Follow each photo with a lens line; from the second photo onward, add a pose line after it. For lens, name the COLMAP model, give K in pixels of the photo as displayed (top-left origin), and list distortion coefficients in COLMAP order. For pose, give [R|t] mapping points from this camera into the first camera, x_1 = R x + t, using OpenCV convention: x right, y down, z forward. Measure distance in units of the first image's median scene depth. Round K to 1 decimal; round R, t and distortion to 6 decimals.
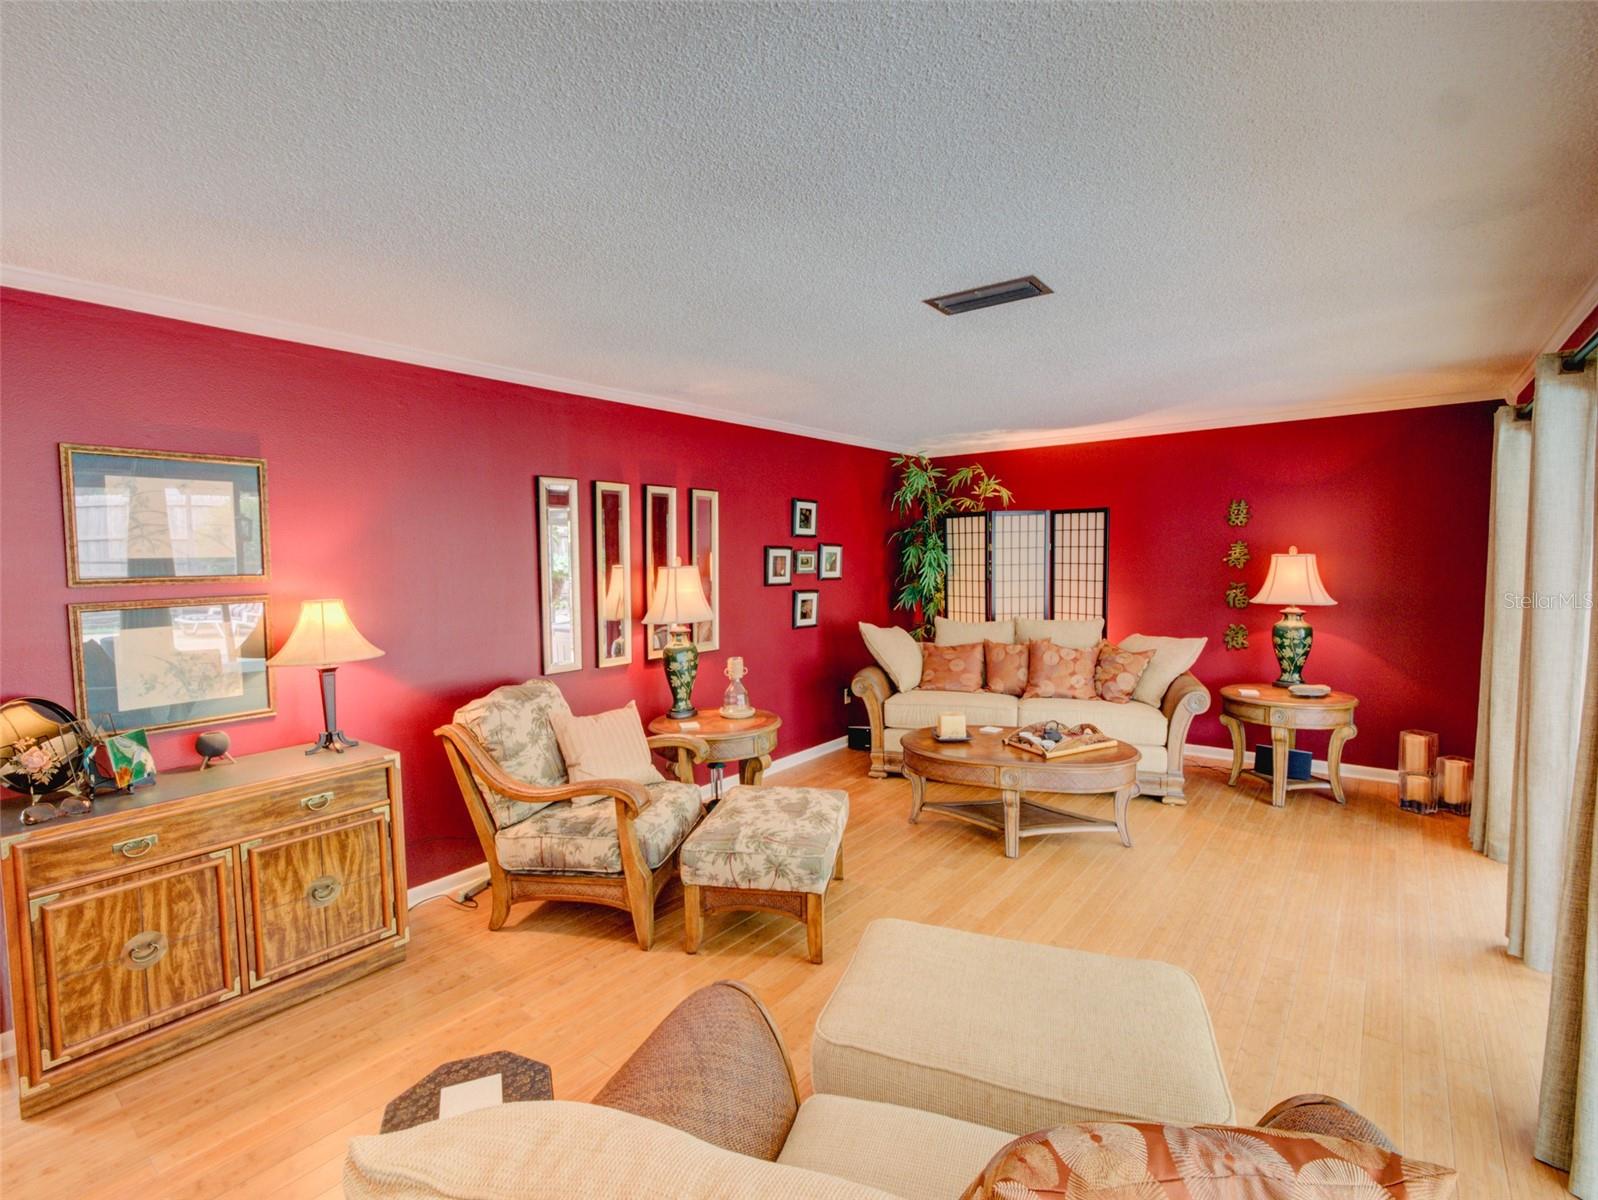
lens RADIAL K [[745.9, 0, 815.1], [0, 745.9, 595.0], [0, 0, 1]] dist [0.002272, -0.000571]
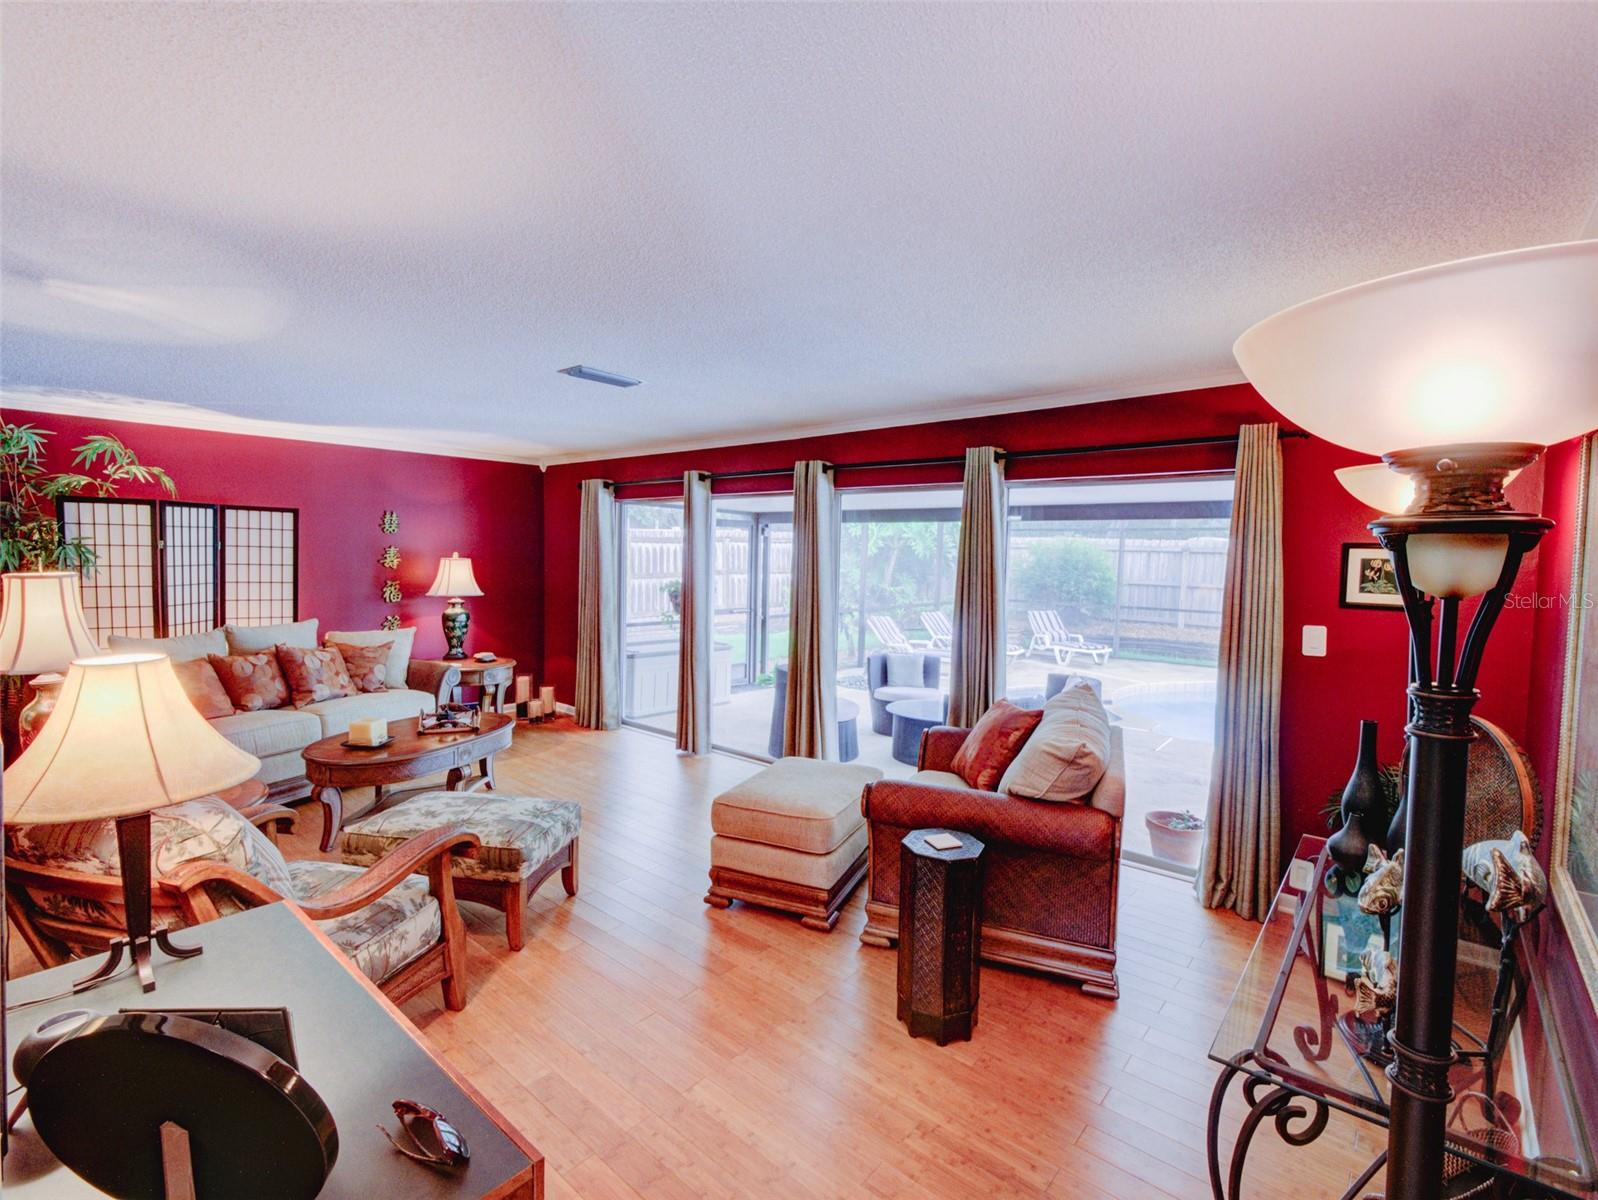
lens RADIAL K [[745.9, 0, 815.1], [0, 745.9, 595.0], [0, 0, 1]] dist [0.002272, -0.000571]
pose [[0.030176, -0.036843, 0.998865, -0.642669], [0.045625, 0.998330, 0.035444, -0.006769], [-0.998503, 0.044504, 0.031806, 0.316068]]
